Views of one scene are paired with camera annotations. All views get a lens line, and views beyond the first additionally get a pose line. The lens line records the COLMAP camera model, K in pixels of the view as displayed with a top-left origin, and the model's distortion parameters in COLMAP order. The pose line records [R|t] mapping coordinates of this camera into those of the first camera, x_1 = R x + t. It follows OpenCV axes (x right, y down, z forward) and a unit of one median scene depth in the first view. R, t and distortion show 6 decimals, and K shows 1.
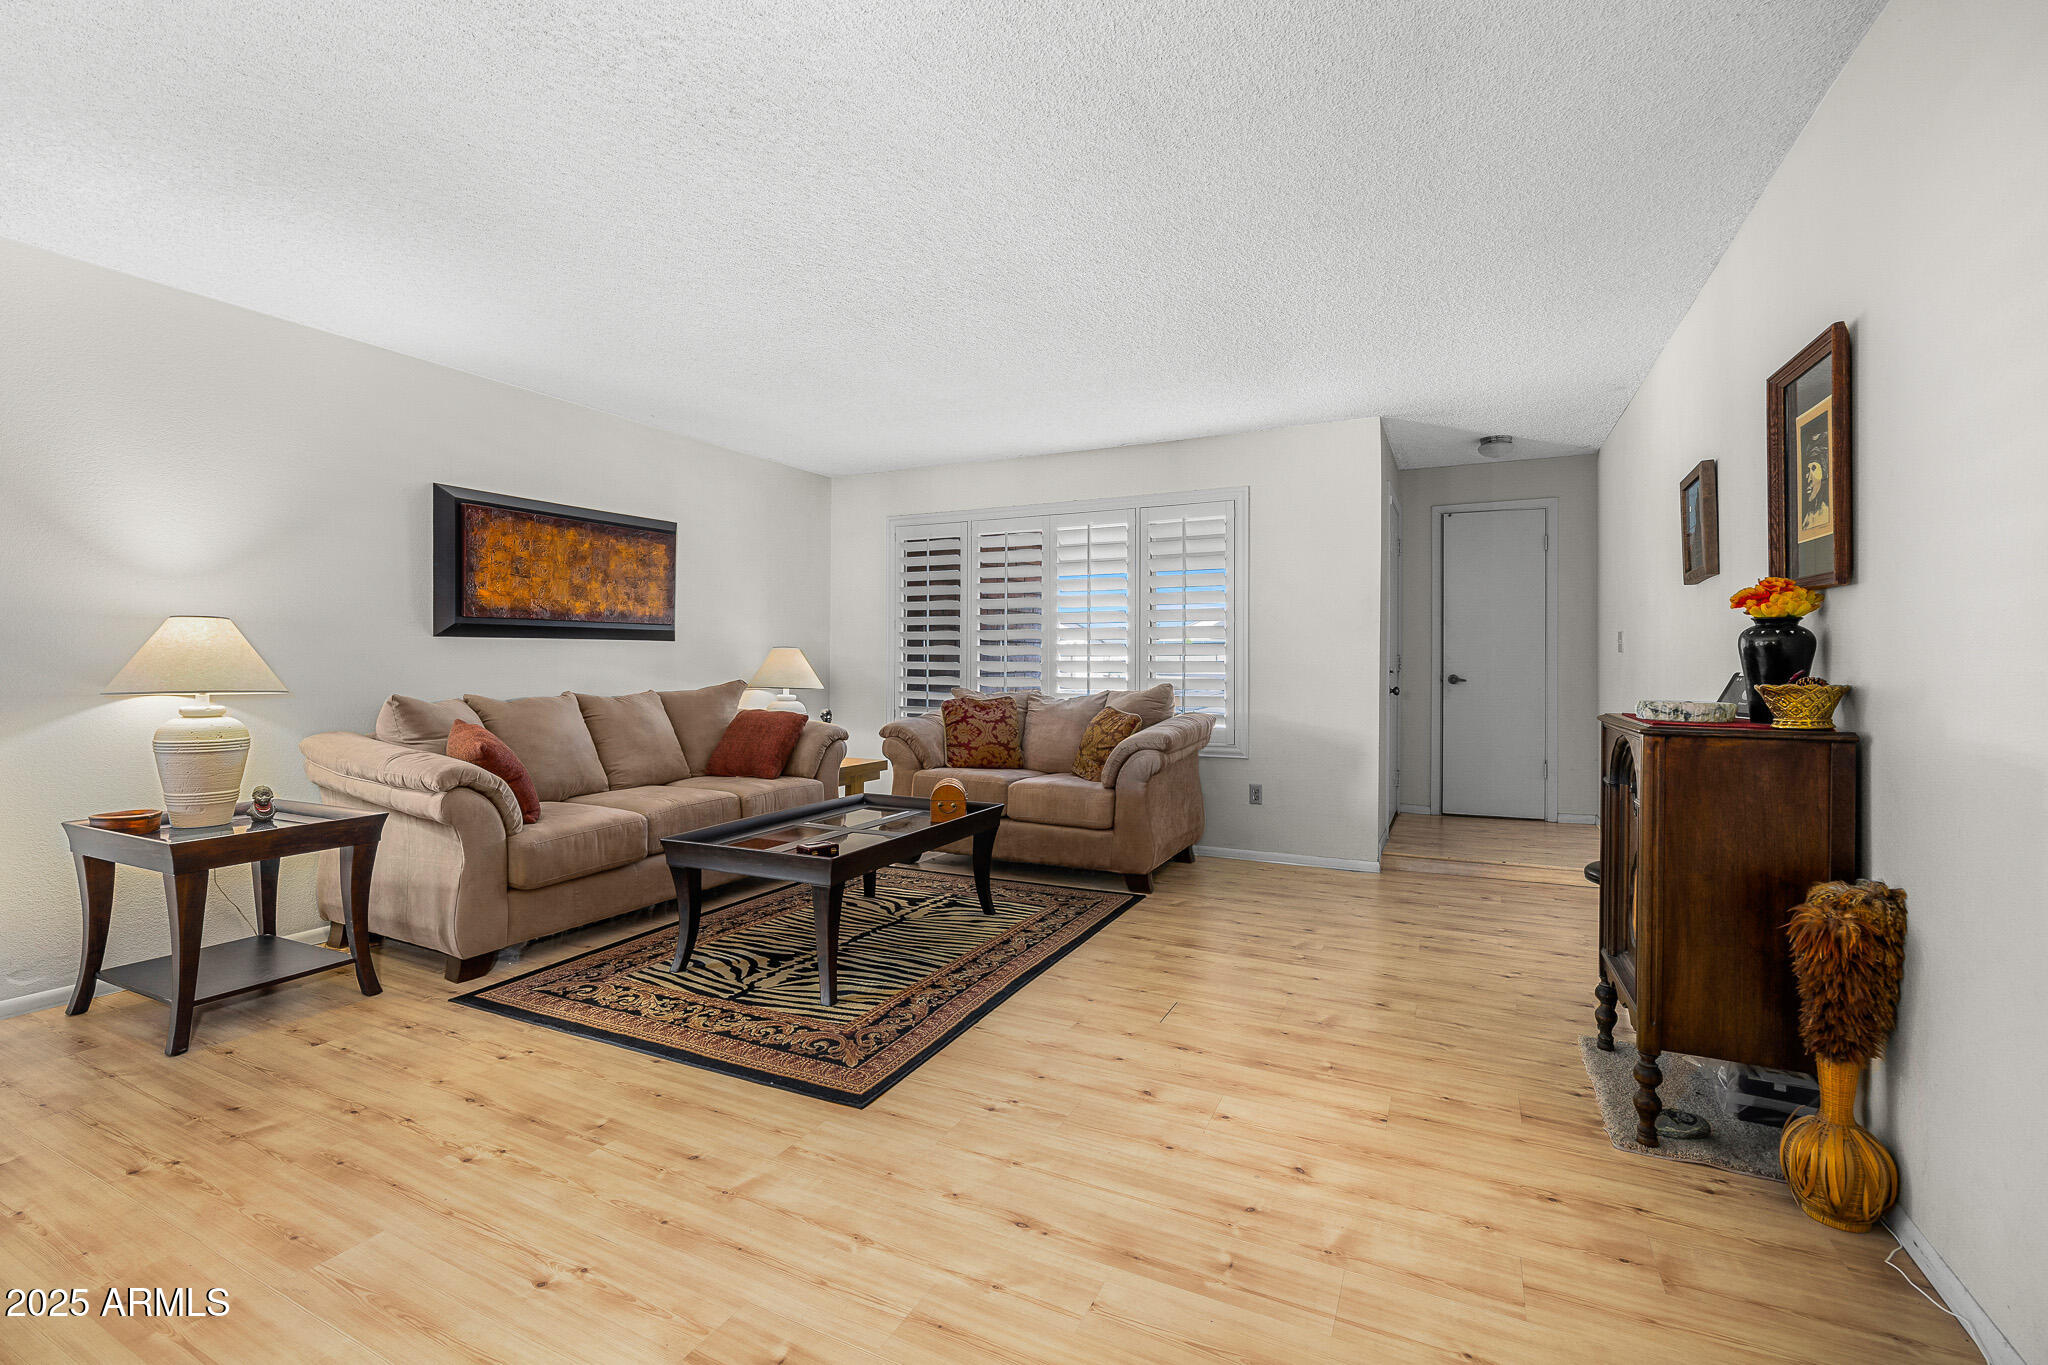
lens RADIAL K [[878.4, 0, 1019.1], [0, 878.4, 666.0], [0, 0, 1]] dist [-0.000075, -0.000090]
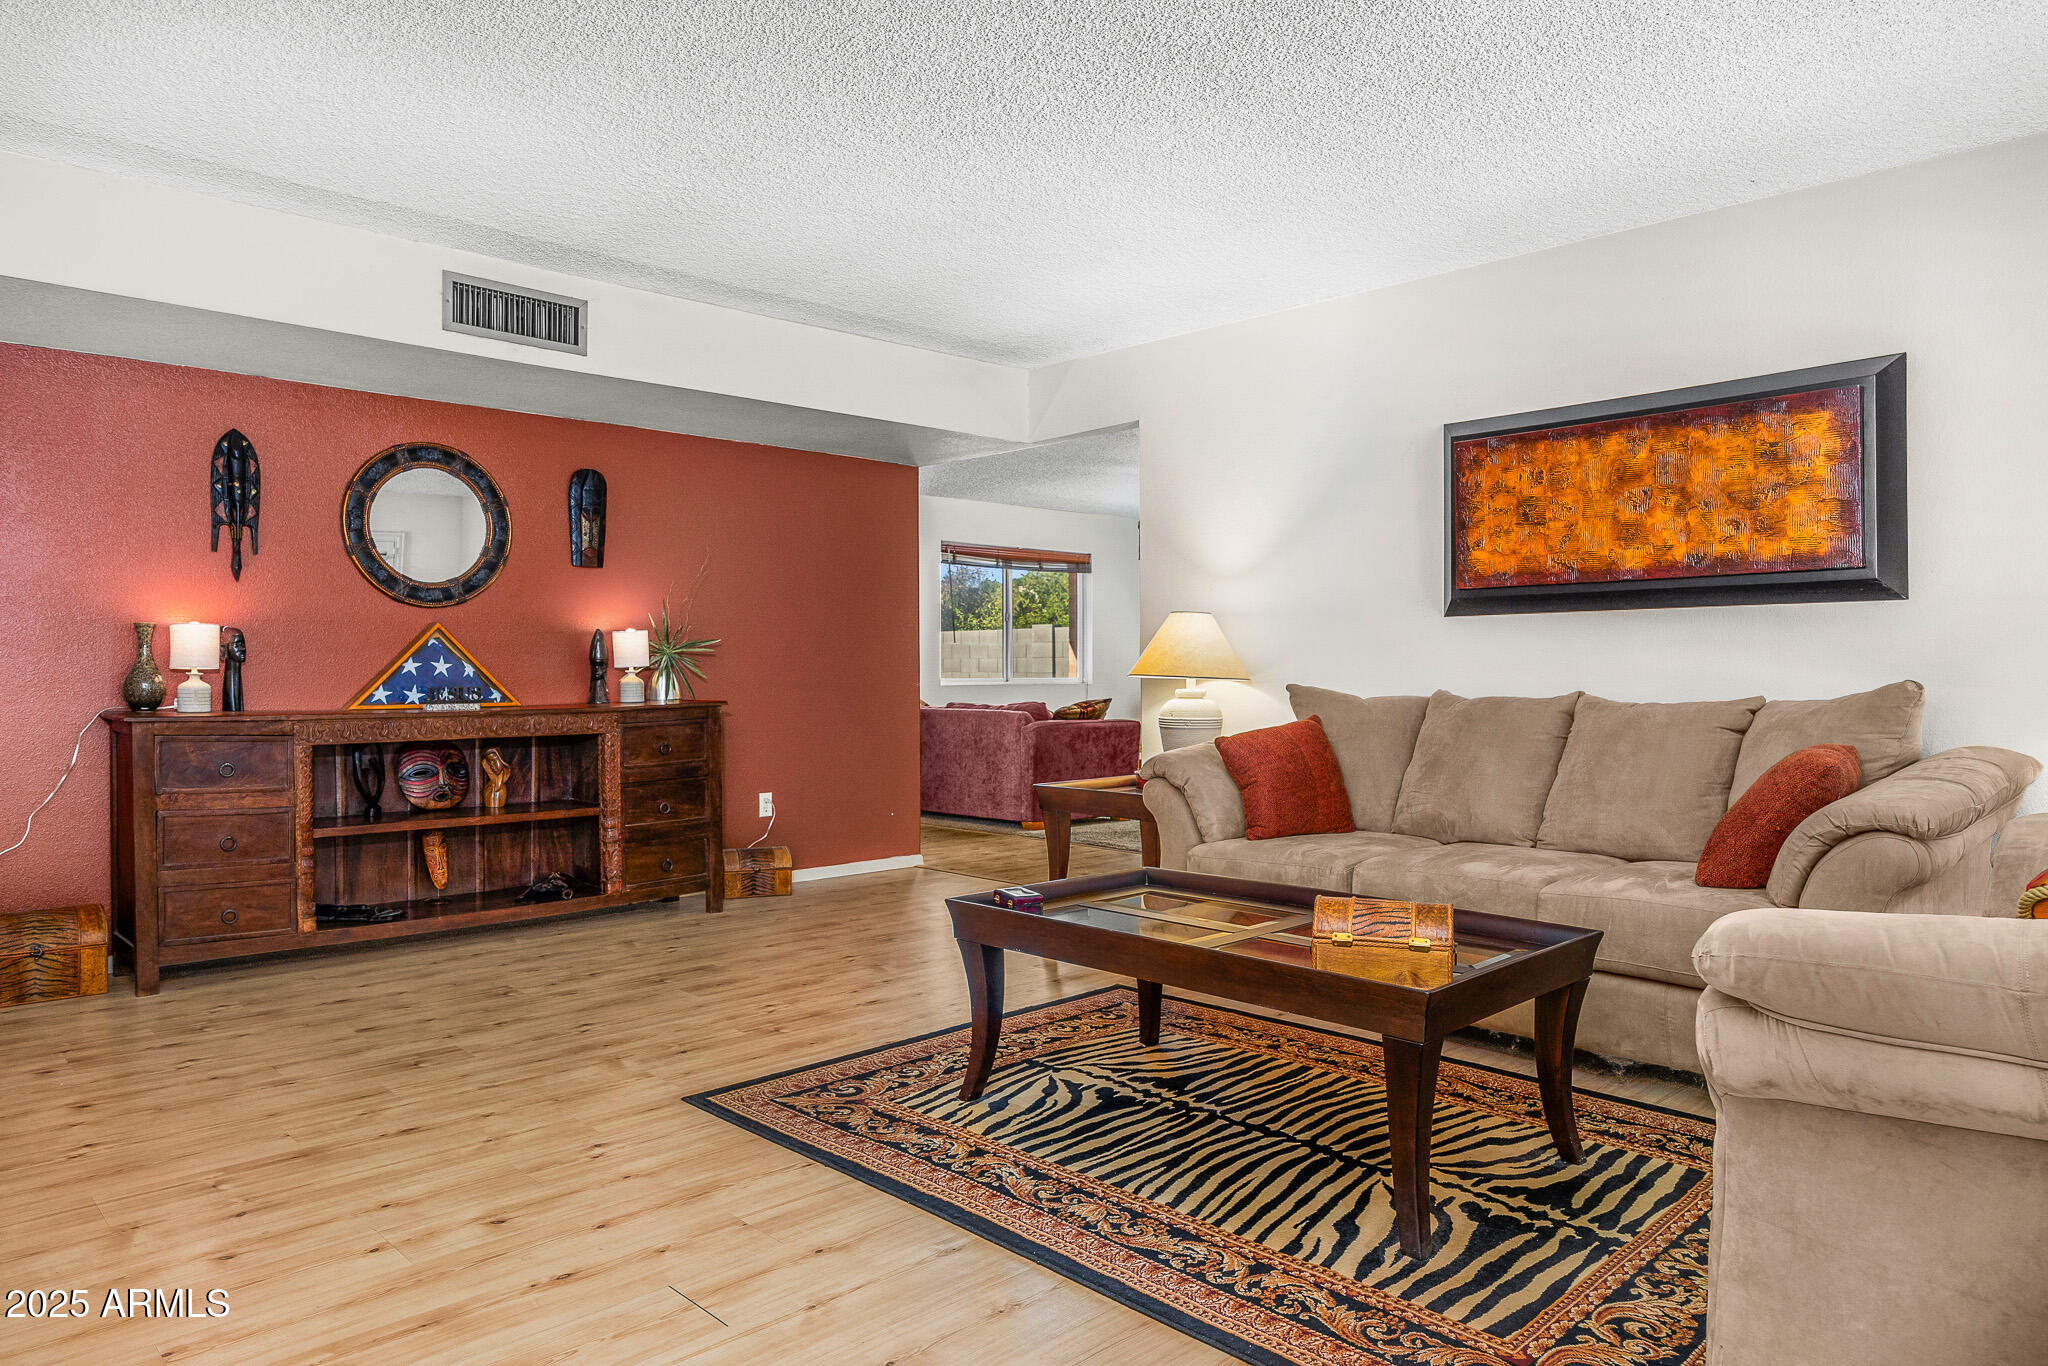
lens RADIAL K [[1342.5, 0, 1019.5], [0, 1342.5, 681.0], [0, 0, 1]] dist [0.004440, 0.003200]
pose [[-0.341958, 0.007405, -0.939686, 0.736499], [-0.004879, 0.999941, 0.009655, 0.017892], [0.939702, 0.007887, -0.341902, 1.260383]]
